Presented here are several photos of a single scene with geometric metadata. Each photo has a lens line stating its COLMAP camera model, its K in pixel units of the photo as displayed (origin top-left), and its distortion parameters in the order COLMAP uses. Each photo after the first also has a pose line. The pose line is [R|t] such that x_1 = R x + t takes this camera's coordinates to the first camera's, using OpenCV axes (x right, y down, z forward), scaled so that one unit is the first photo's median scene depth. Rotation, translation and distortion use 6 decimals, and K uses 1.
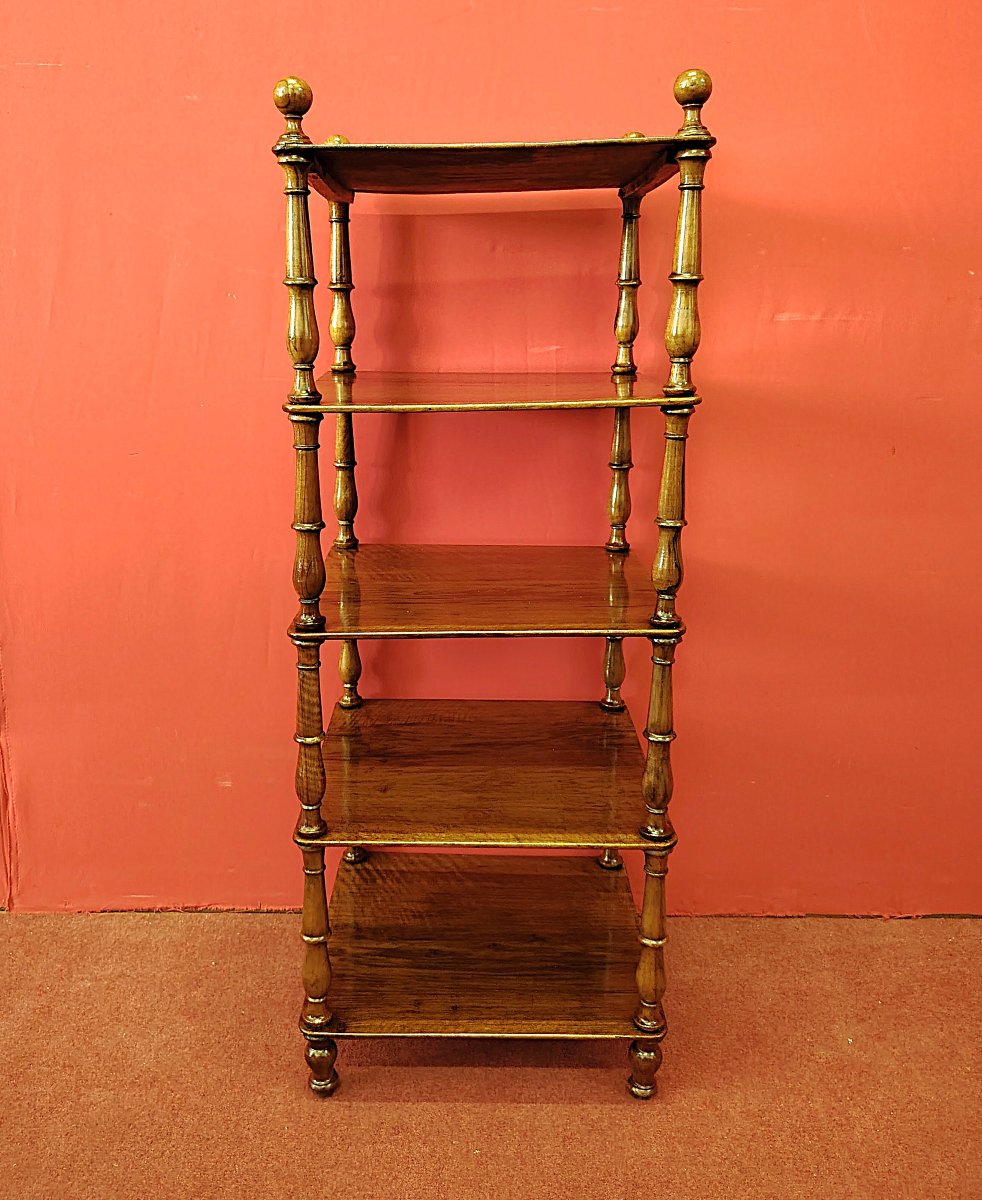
lens RADIAL K [[1032.9, 0, 475.7], [0, 1032.9, 518.6], [0, 0, 1]] dist [0.000305, -0.005225]
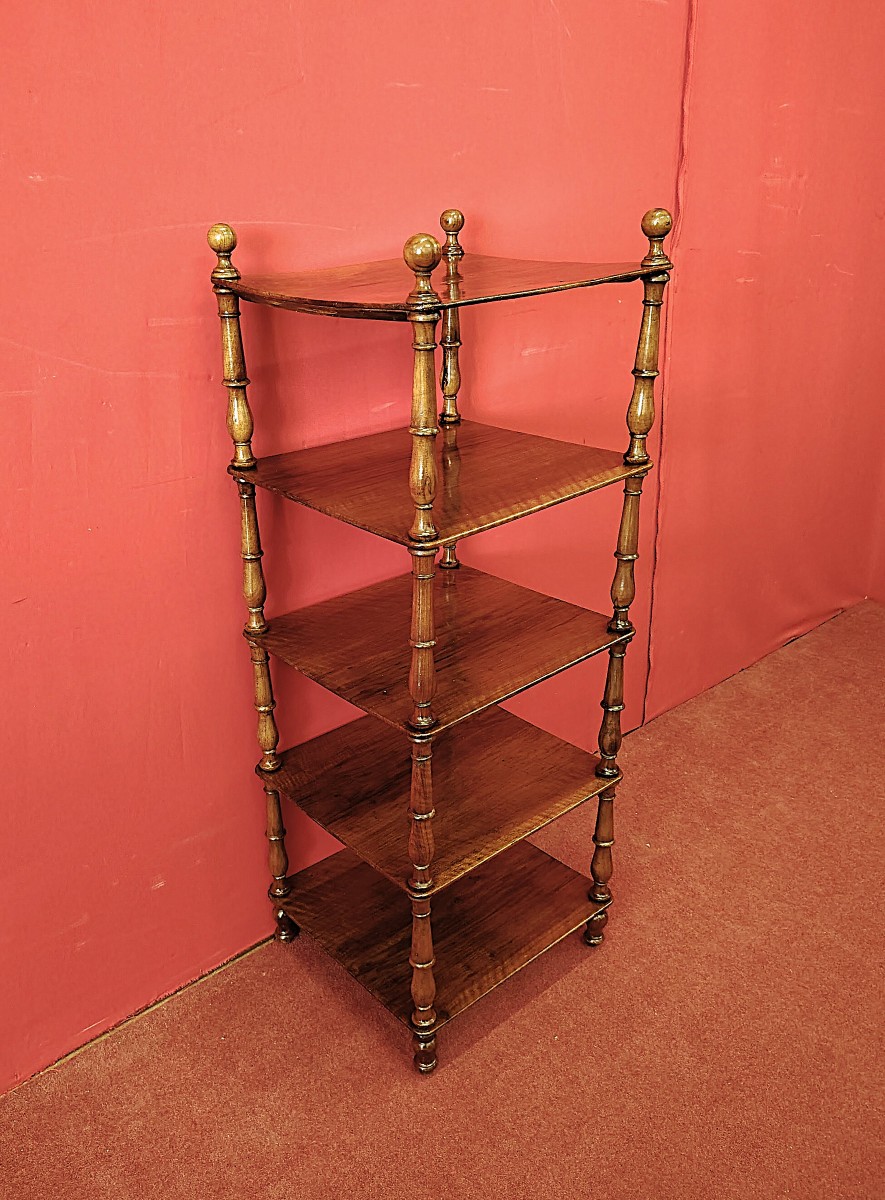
lens RADIAL K [[946.8, 0, 413.8], [0, 946.8, 602.9], [0, 0, 1]] dist [0.005388, -0.002359]
pose [[0.758414, -0.280415, 0.588368, -0.653253], [0.156154, 0.954602, 0.253677, -0.252025], [-0.632791, -0.100516, 0.767771, 0.203373]]
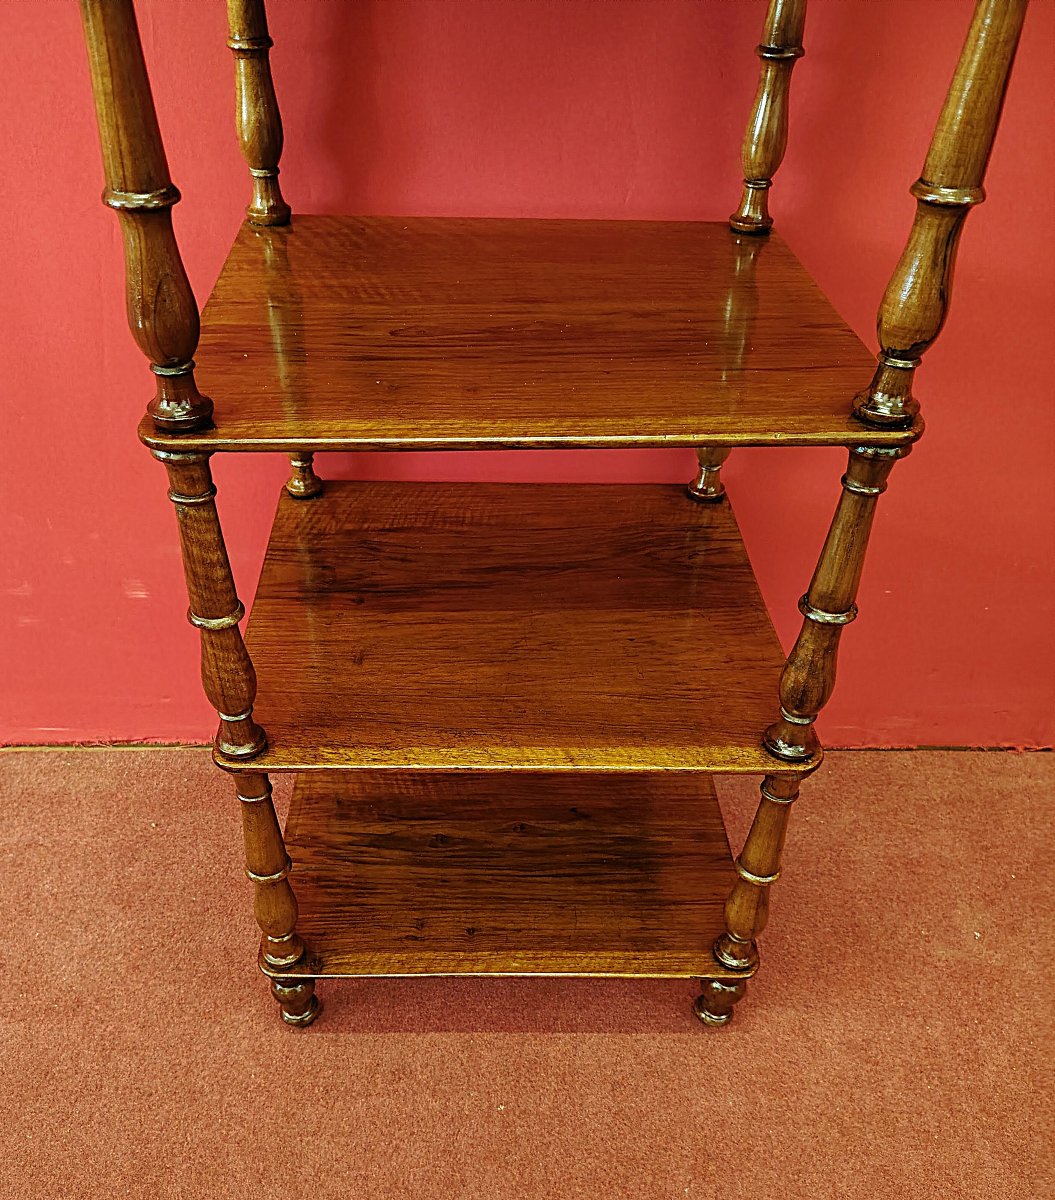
lens RADIAL K [[1025.7, 0, 493.9], [0, 1025.7, 734.4], [0, 0, 1]] dist [0.094723, -0.175218]
pose [[0.999875, -0.001619, 0.015702, -0.015059], [-0.006380, 0.868408, 0.495808, -0.012904], [-0.014439, -0.495847, 0.868290, 0.426687]]
